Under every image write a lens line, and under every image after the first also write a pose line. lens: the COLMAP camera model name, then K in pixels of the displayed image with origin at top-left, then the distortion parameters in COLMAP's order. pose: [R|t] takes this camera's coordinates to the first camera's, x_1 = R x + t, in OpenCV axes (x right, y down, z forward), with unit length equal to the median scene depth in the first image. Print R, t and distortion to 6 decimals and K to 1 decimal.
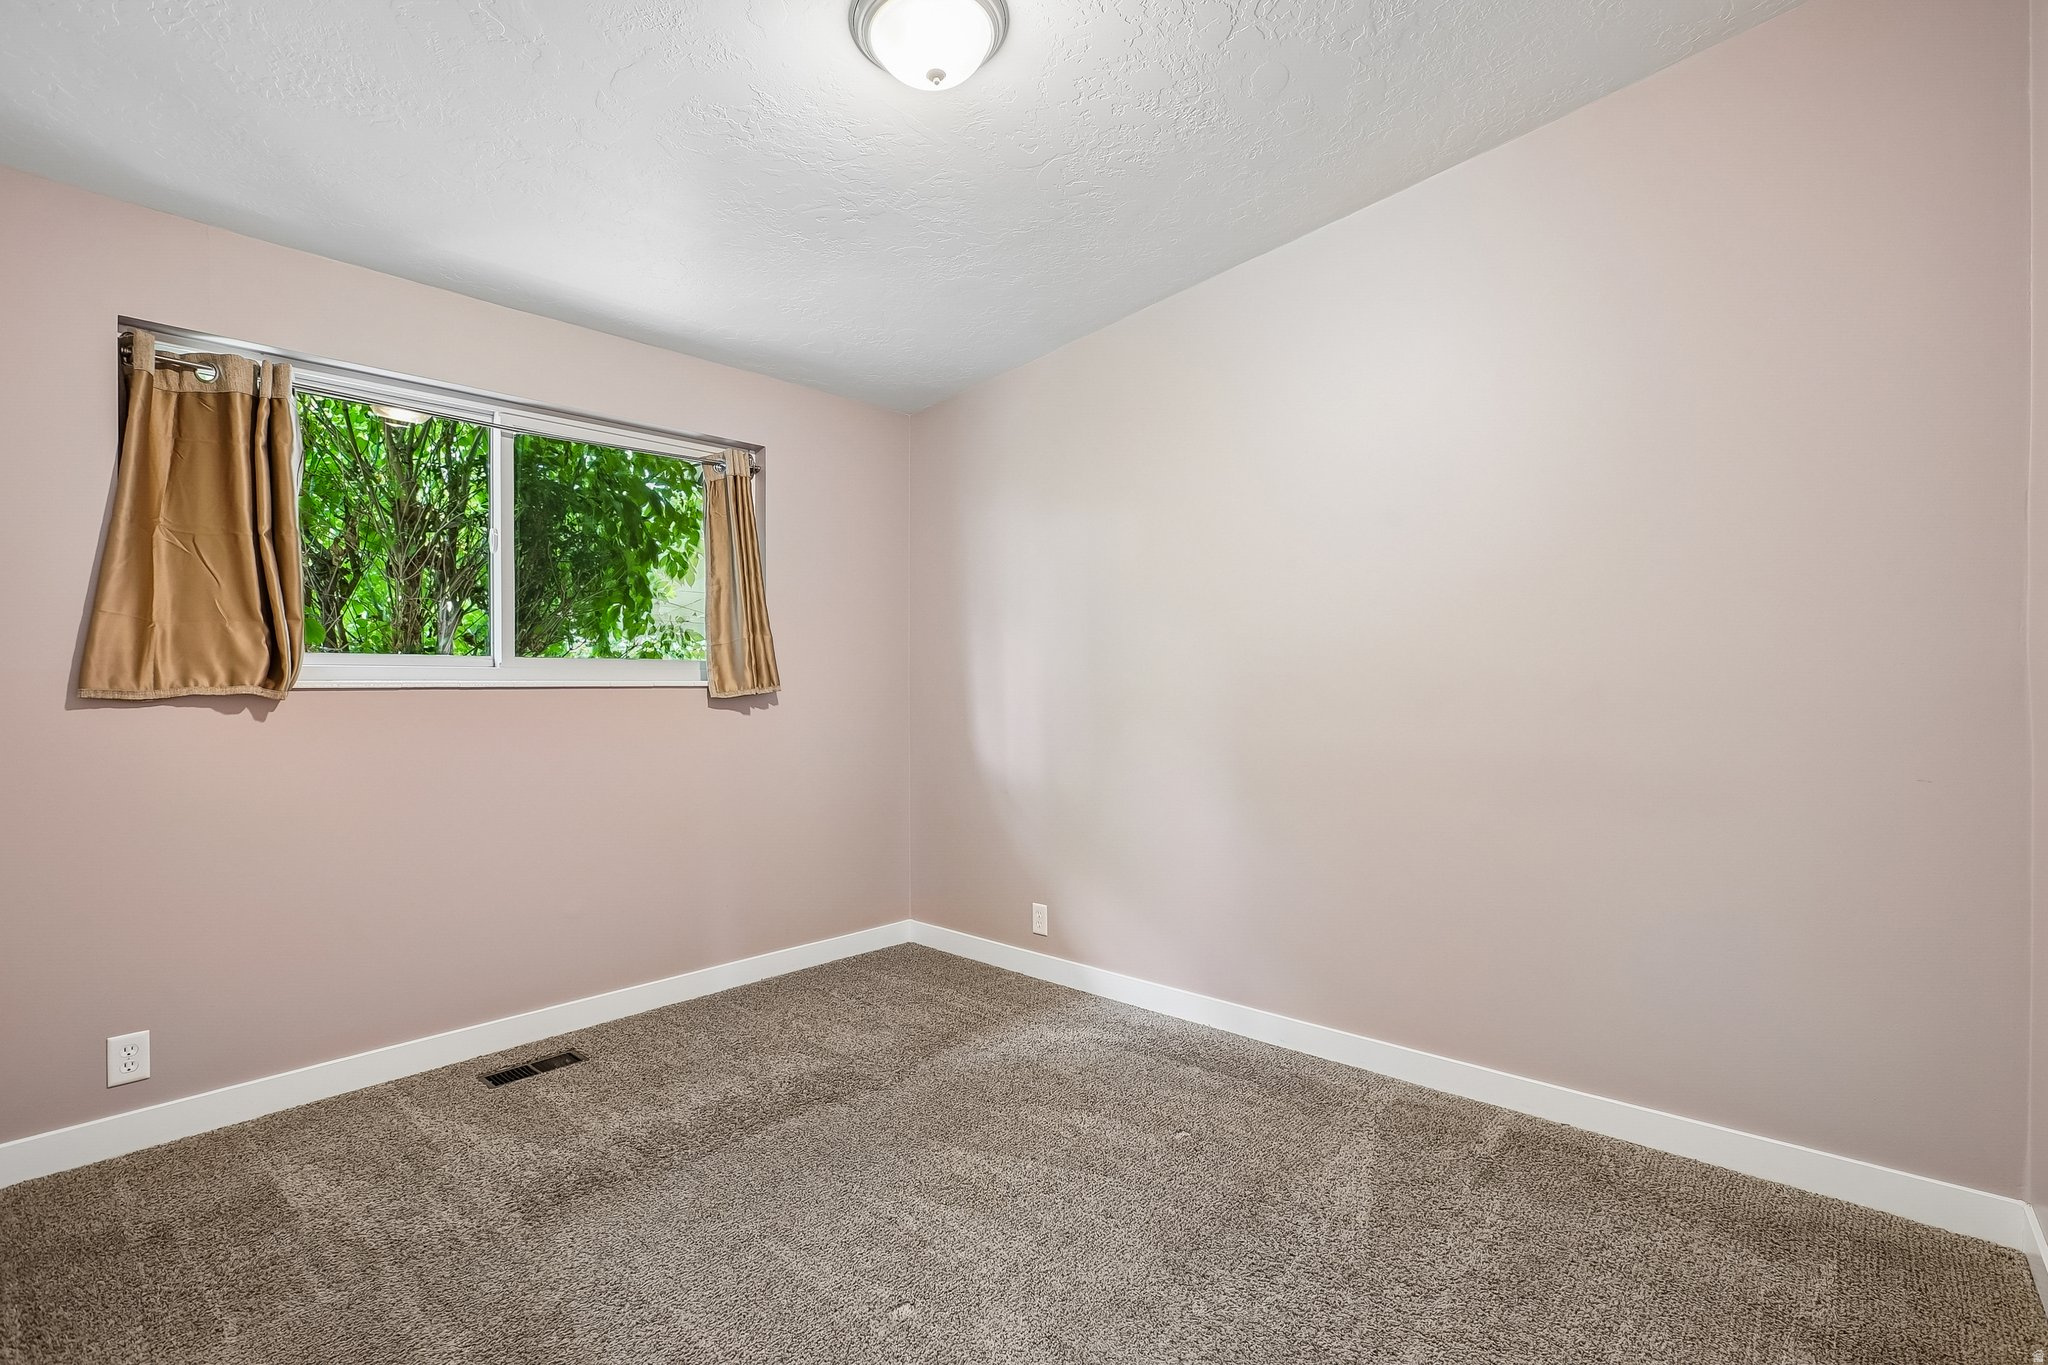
lens RADIAL K [[943.2, 0, 1020.3], [0, 943.2, 679.6], [0, 0, 1]] dist [-0.029164, 0.006098]
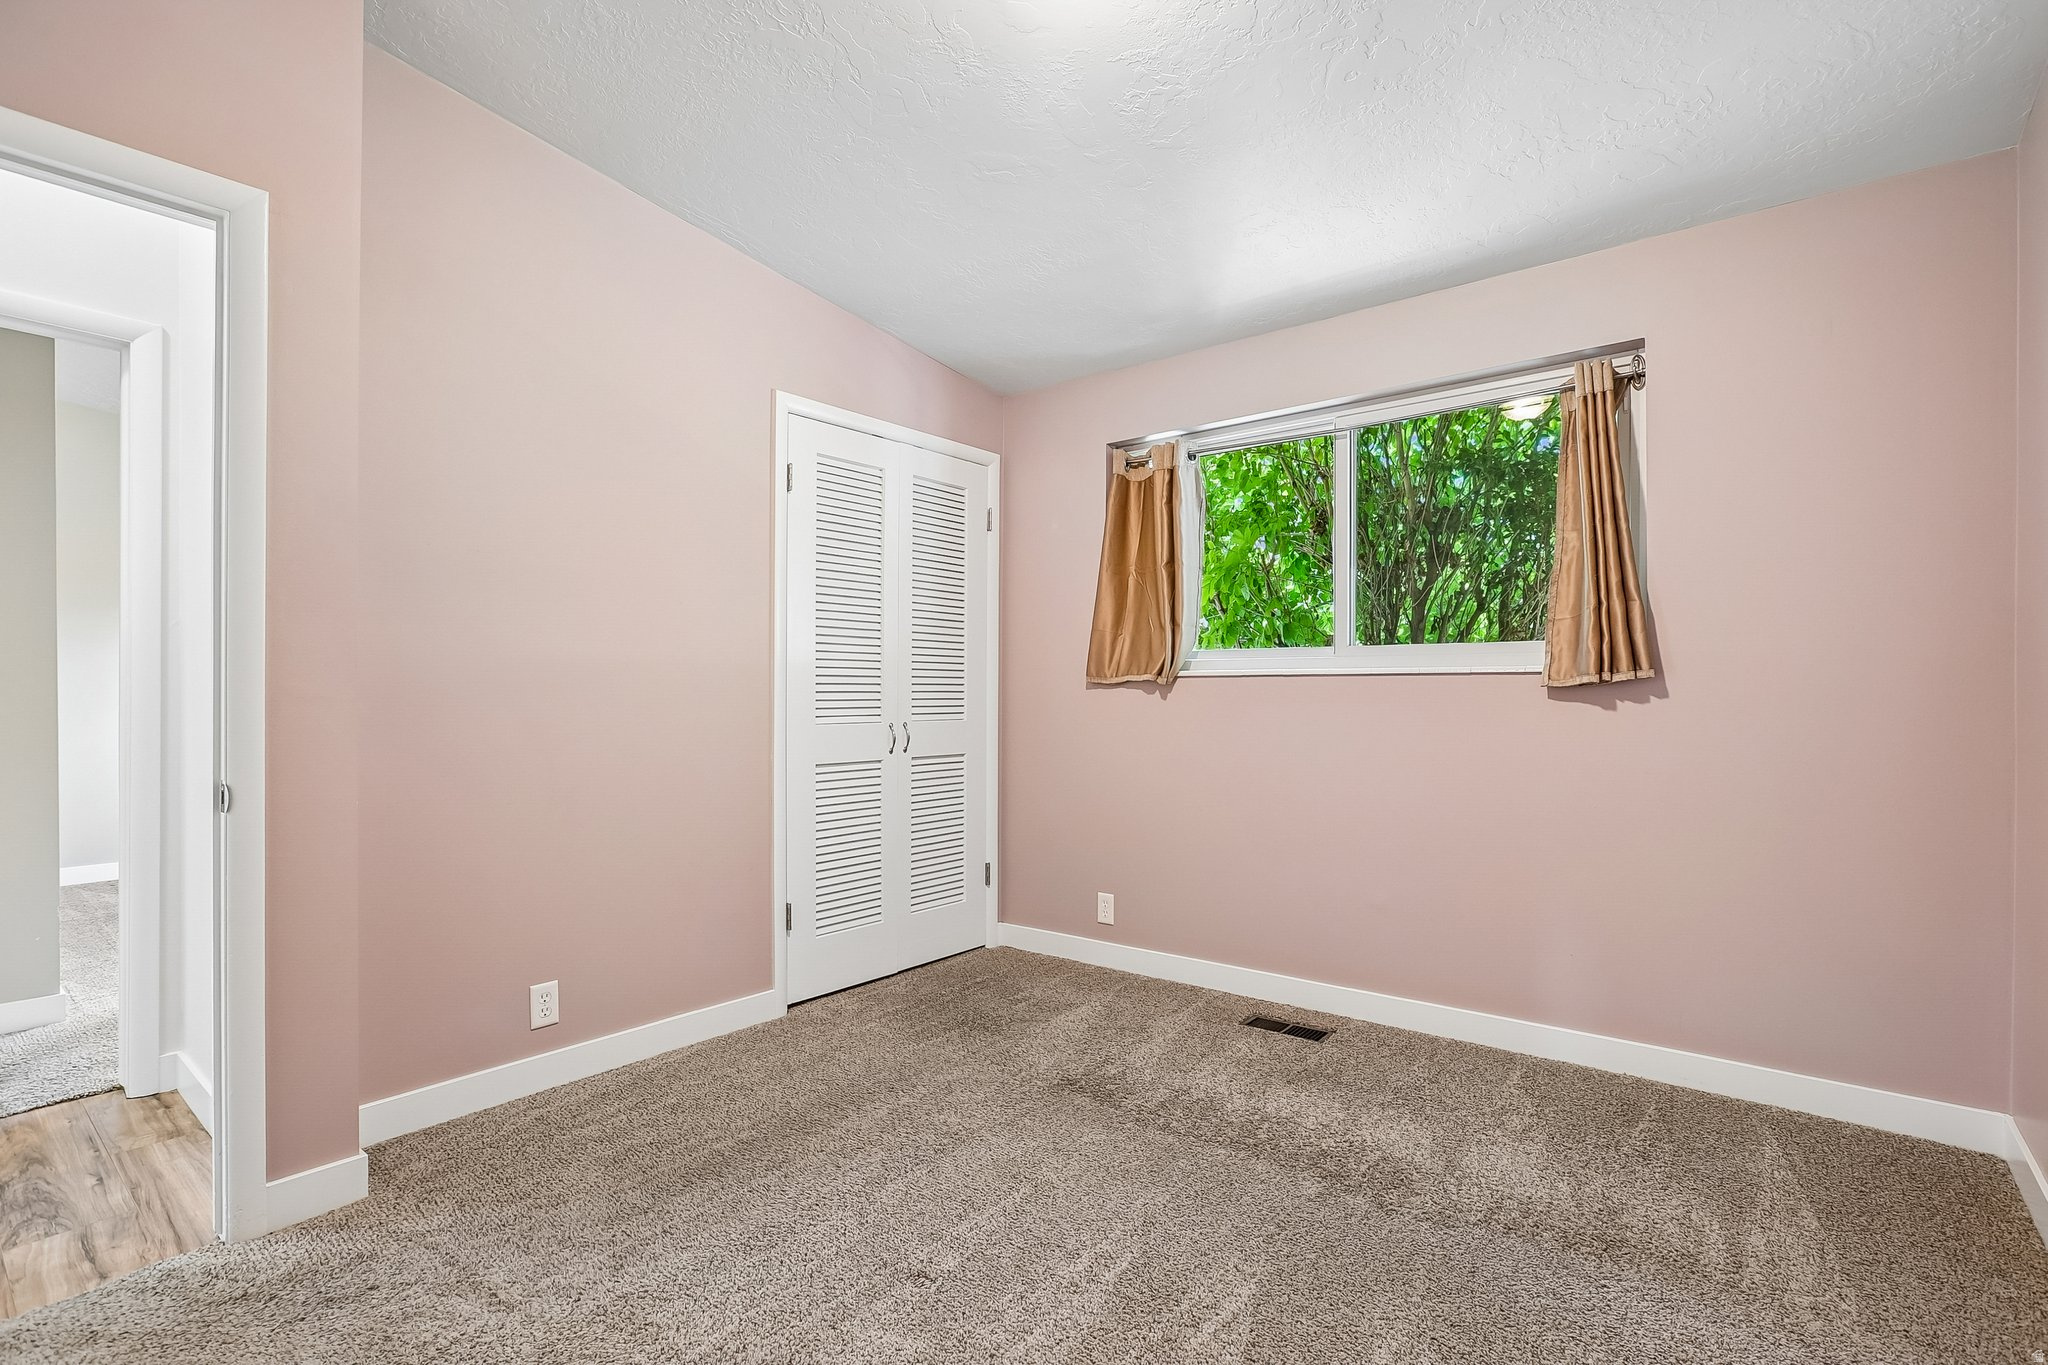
lens RADIAL K [[943.2, 0, 1022.5], [0, 943.2, 682.1], [0, 0, 1]] dist [-0.029164, 0.006098]
pose [[0.048409, -0.005147, -0.998814, 0.550672], [0.003856, 0.999980, -0.004966, 0.022295], [0.998820, -0.003611, 0.048428, 0.651164]]
